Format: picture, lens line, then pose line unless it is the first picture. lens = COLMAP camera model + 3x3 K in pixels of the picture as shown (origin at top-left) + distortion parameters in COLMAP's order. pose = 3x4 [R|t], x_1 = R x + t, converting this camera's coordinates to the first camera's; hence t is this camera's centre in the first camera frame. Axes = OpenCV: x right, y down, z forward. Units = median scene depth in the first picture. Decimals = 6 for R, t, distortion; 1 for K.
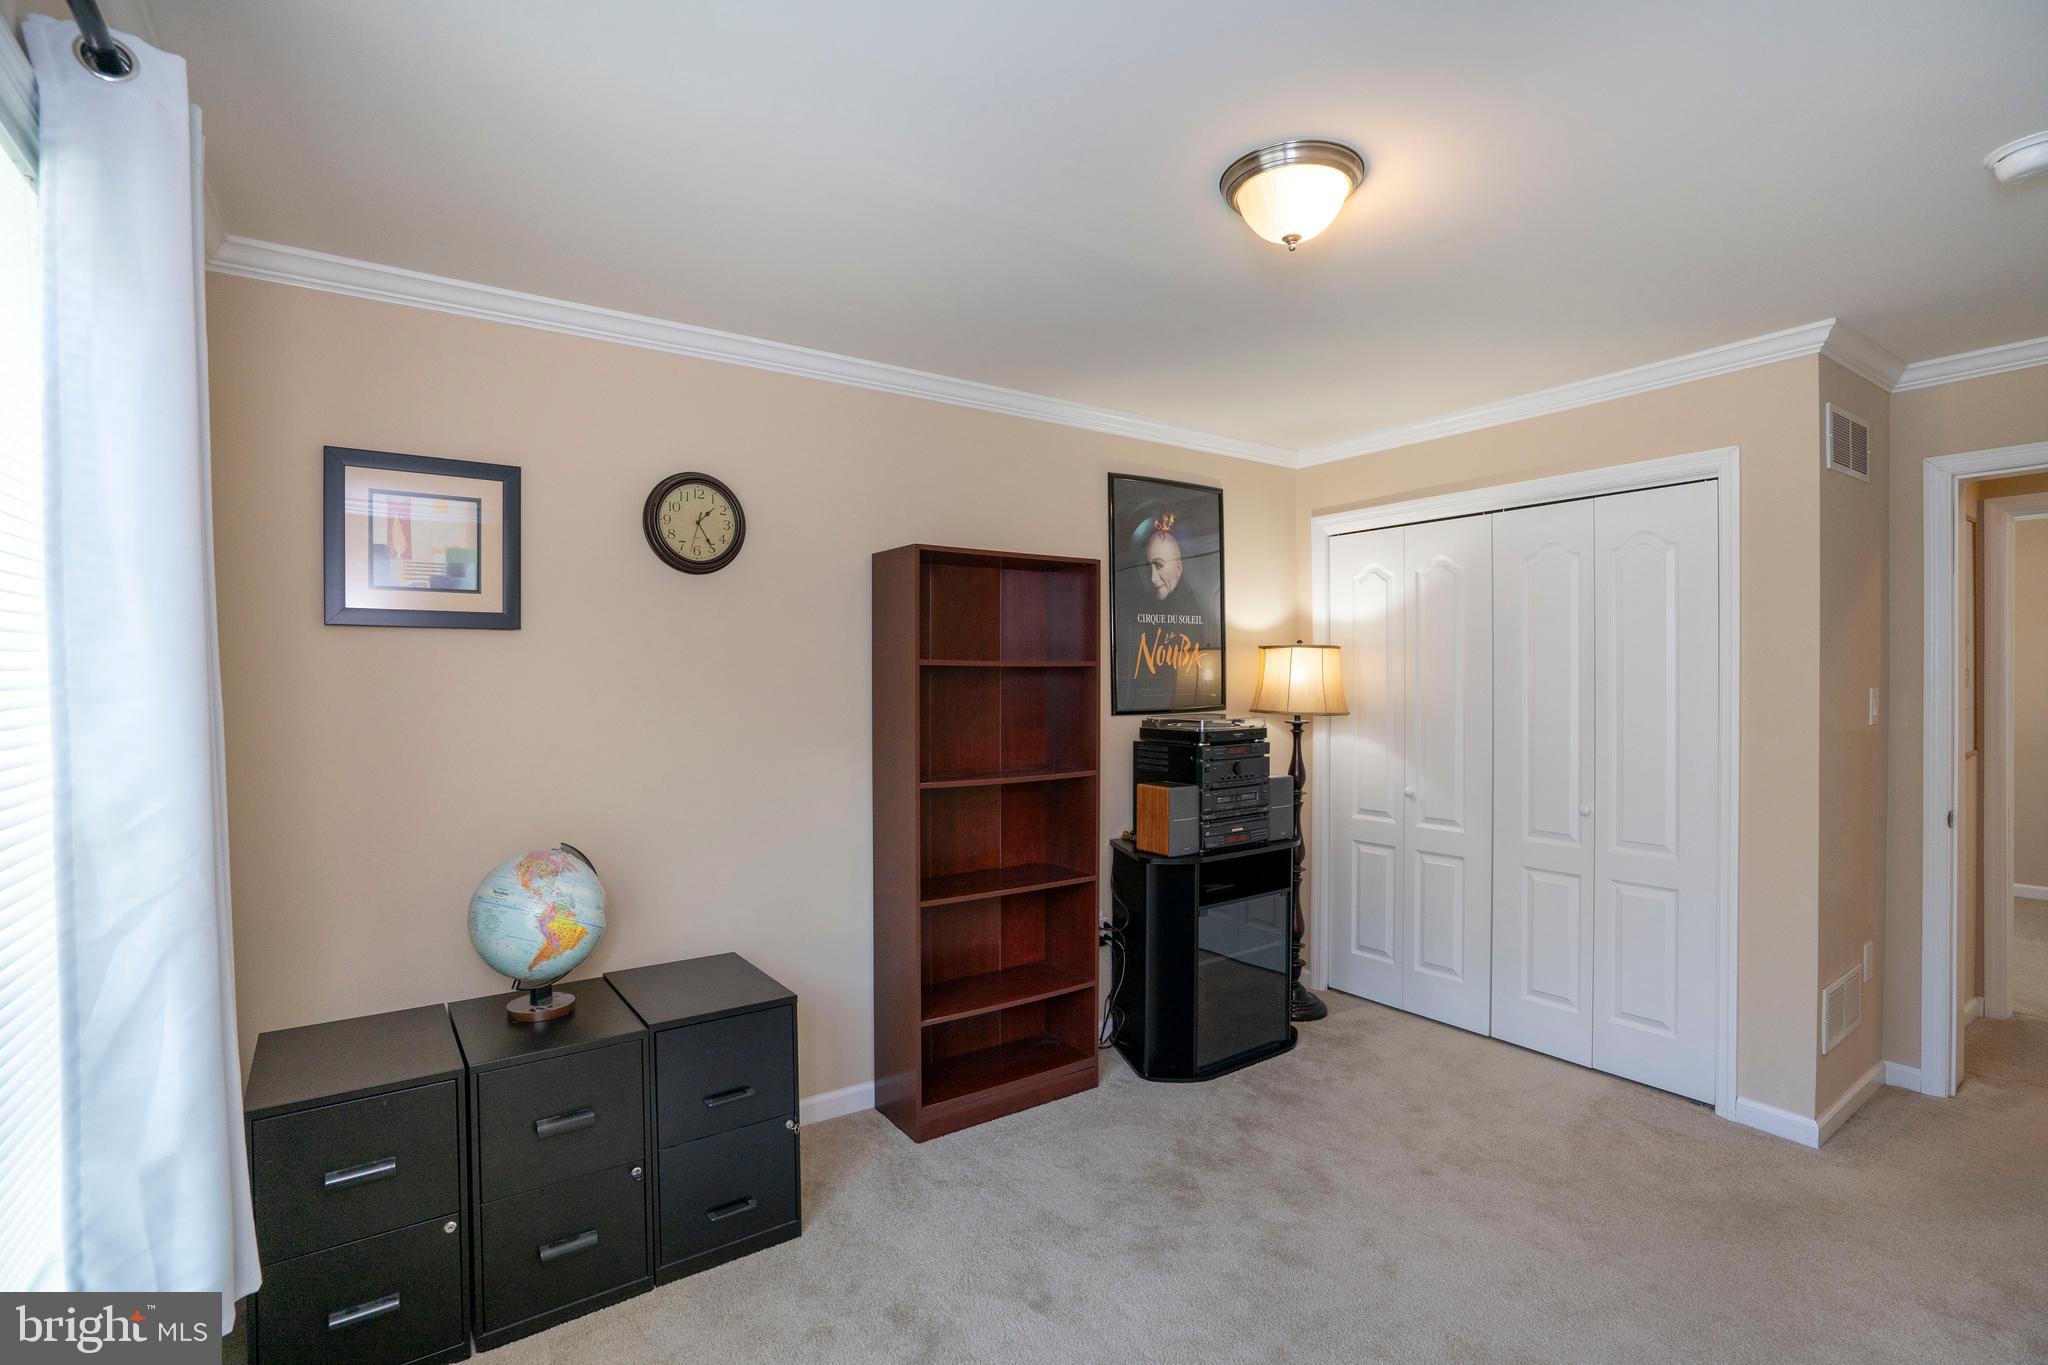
lens RADIAL K [[949.2, 0, 1019.6], [0, 949.2, 690.2], [0, 0, 1]] dist [-0.060604, 0.024548]
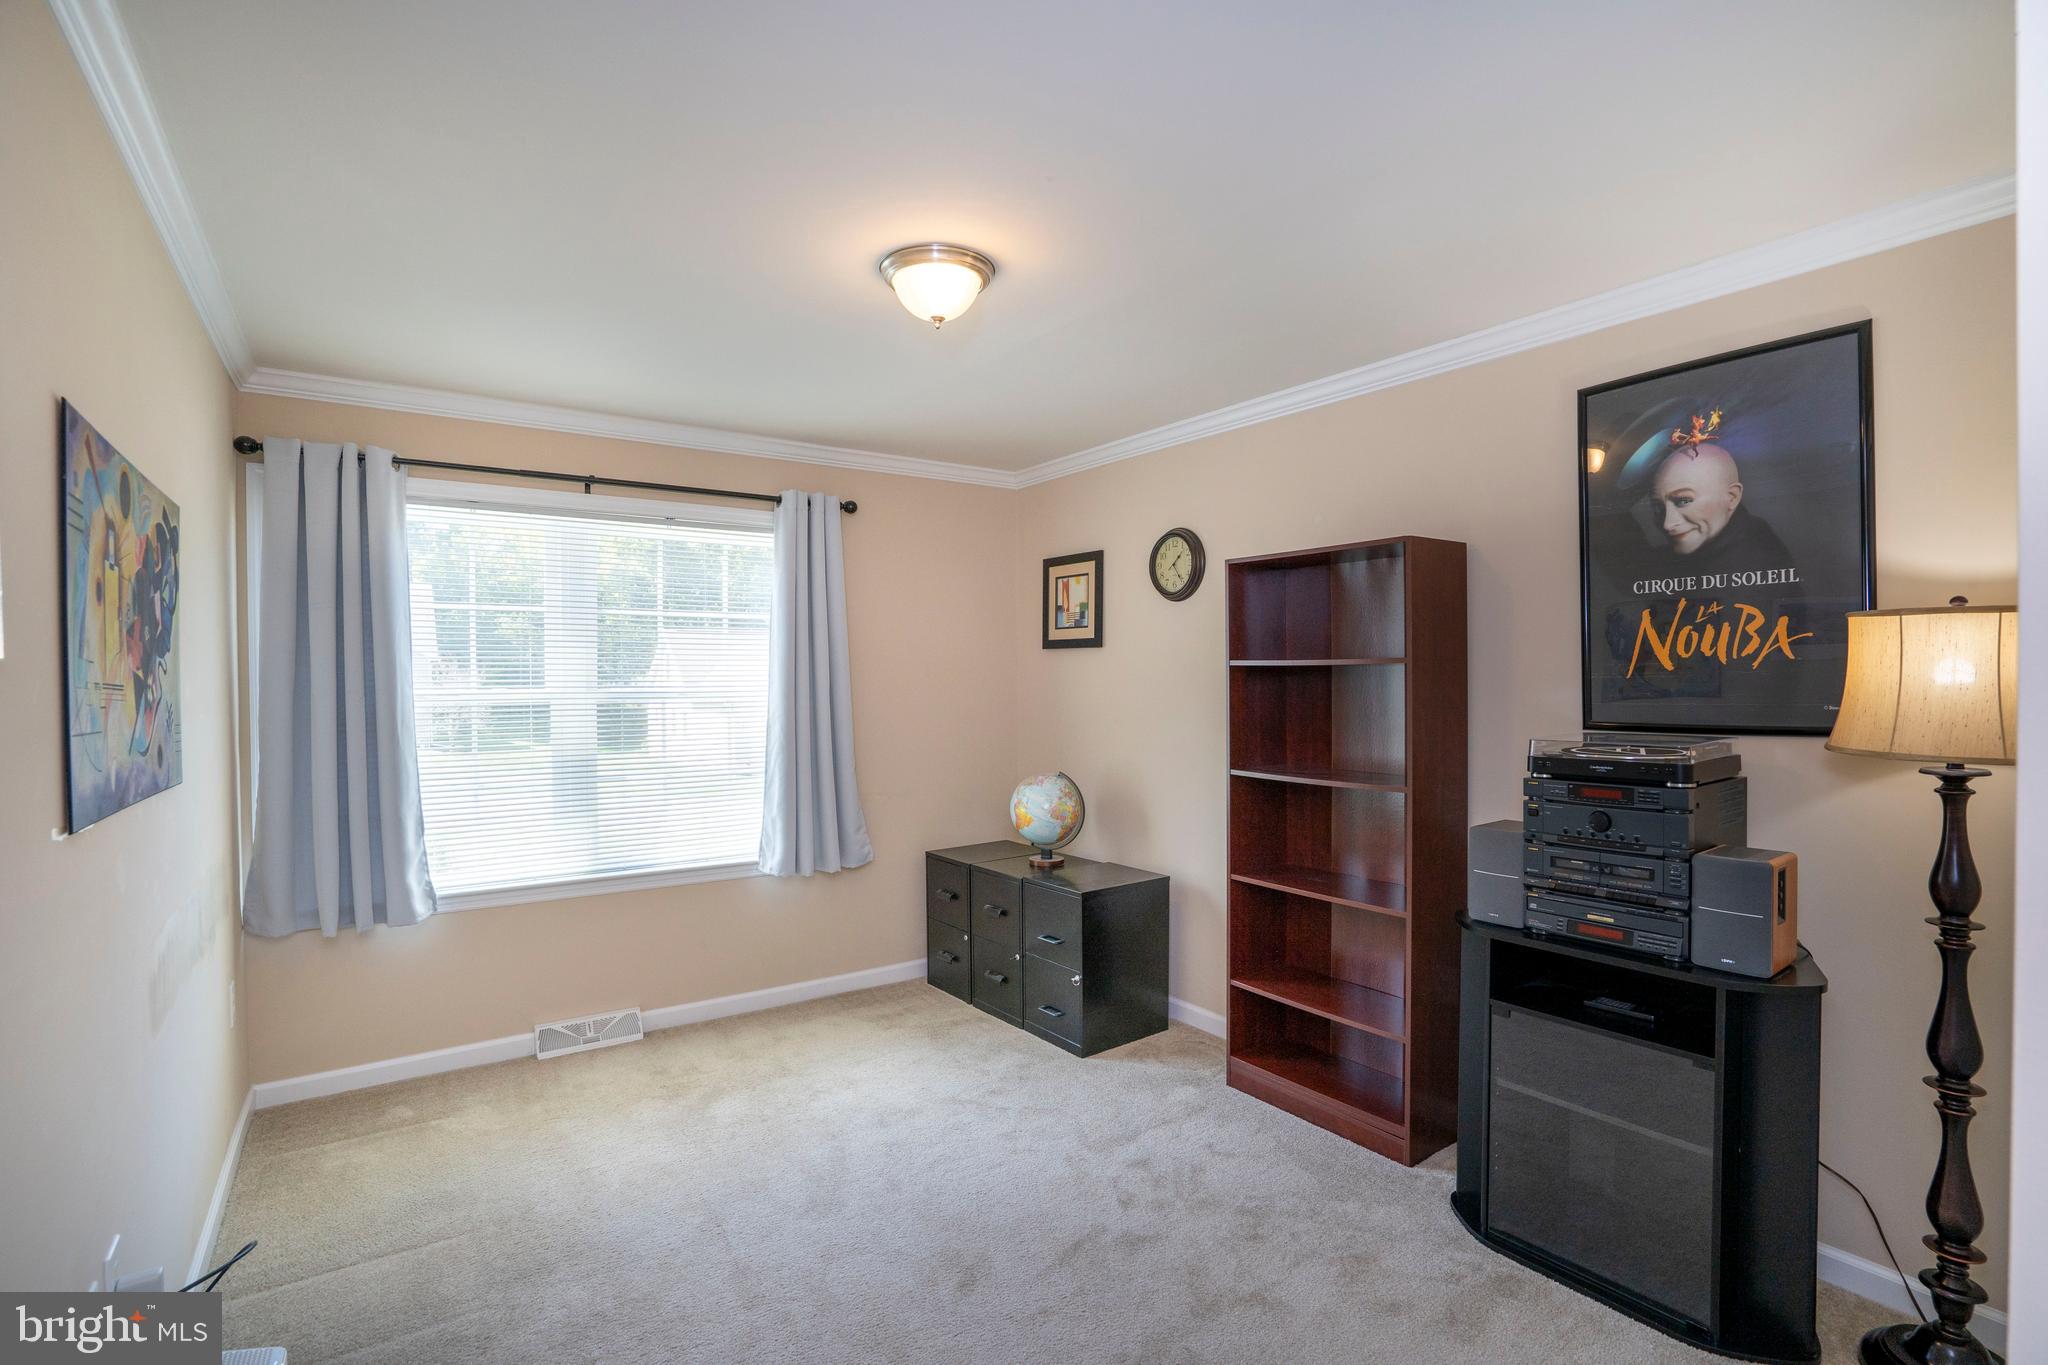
lens RADIAL K [[949.2, 0, 1019.6], [0, 949.2, 690.2], [0, 0, 1]] dist [-0.060604, 0.024548]
pose [[0.007597, 0.020093, -0.999769, 0.777706], [-0.007007, 0.999775, 0.020040, -0.013648], [0.999947, 0.006853, 0.007736, 0.558166]]
